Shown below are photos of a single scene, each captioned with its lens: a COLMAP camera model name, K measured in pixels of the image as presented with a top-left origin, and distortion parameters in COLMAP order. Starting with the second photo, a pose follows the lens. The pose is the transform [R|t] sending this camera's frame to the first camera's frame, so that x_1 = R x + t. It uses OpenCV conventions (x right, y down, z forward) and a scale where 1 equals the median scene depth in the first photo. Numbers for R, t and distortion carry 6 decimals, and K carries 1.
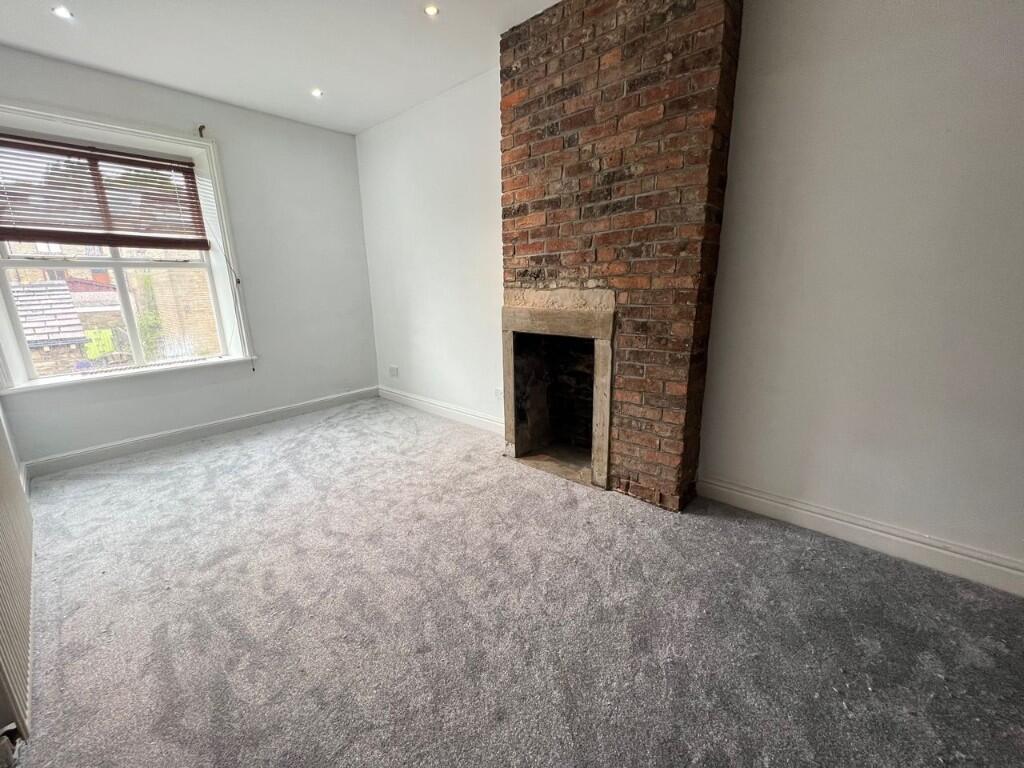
lens RADIAL K [[409.9, 0, 512.6], [0, 409.9, 380.1], [0, 0, 1]] dist [-0.003332, -0.000878]
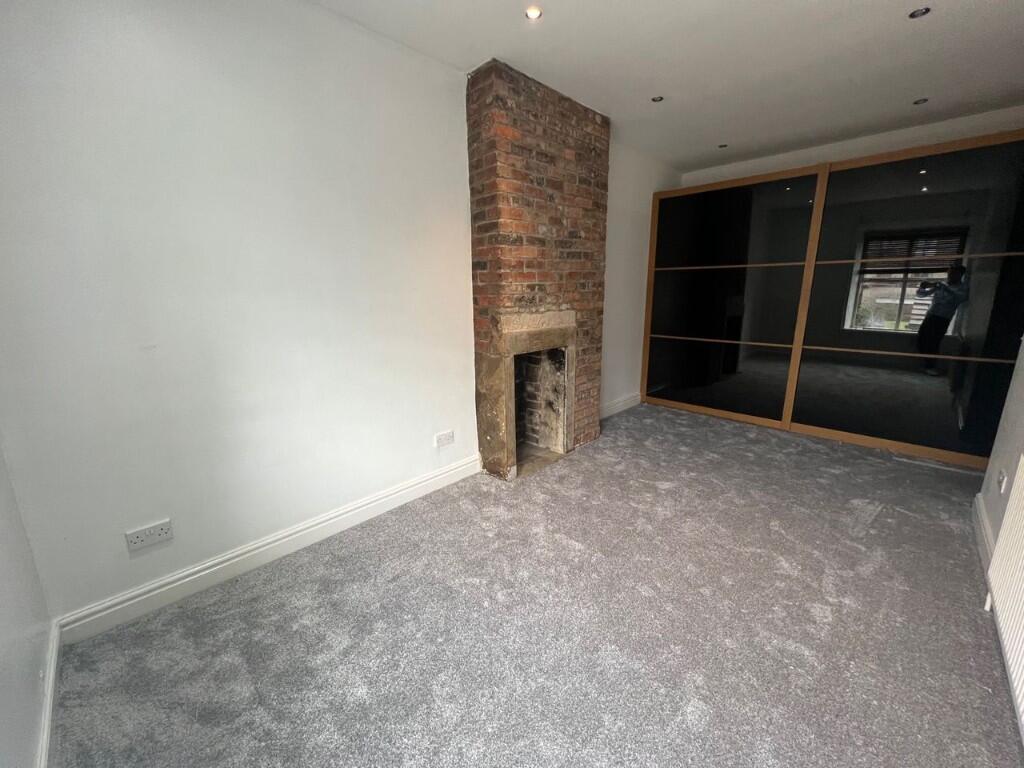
lens RADIAL K [[409.9, 0, 512.8], [0, 409.9, 386.0], [0, 0, 1]] dist [-0.003332, -0.000878]
pose [[0.039656, -0.210426, 0.976805, -1.173584], [0.246966, 0.949308, 0.194477, -0.284755], [-0.968212, 0.233526, 0.089614, 1.074882]]
